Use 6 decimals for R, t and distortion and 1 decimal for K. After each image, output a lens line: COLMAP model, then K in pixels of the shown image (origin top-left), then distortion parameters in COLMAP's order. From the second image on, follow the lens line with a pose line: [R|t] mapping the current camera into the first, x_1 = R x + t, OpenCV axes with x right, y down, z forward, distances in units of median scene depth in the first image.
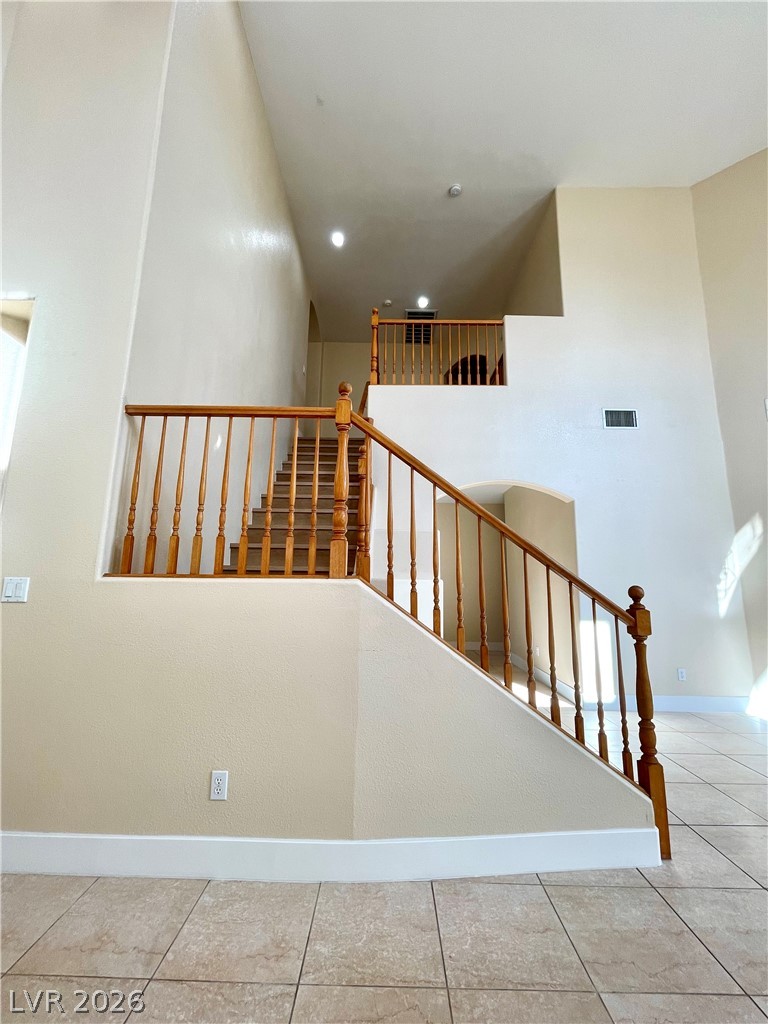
lens RADIAL K [[415.2, 0, 383.1], [0, 415.2, 506.4], [0, 0, 1]] dist [0.000641, 0.000049]
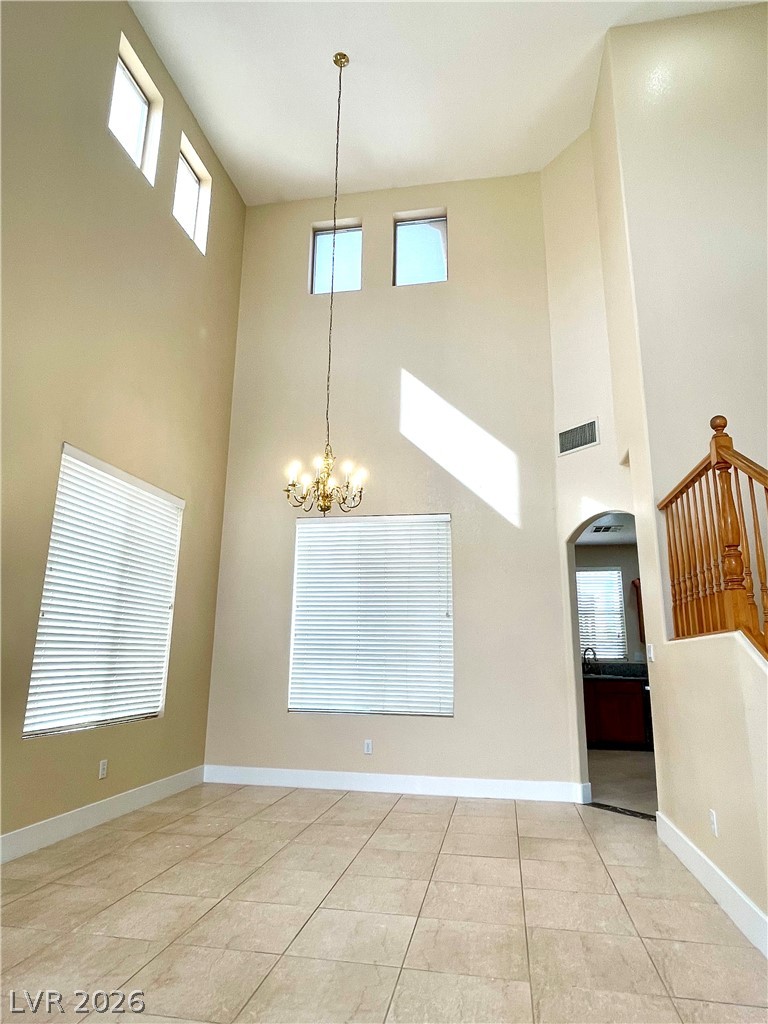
lens RADIAL K [[608.3, 0, 384.7], [0, 608.3, 513.5], [0, 0, 1]] dist [-0.001288, -0.000481]
pose [[-0.171891, -0.241197, -0.955132, 1.938244], [0.159338, 0.949989, -0.268574, 0.226169], [0.972145, -0.198354, -0.124863, 0.649485]]
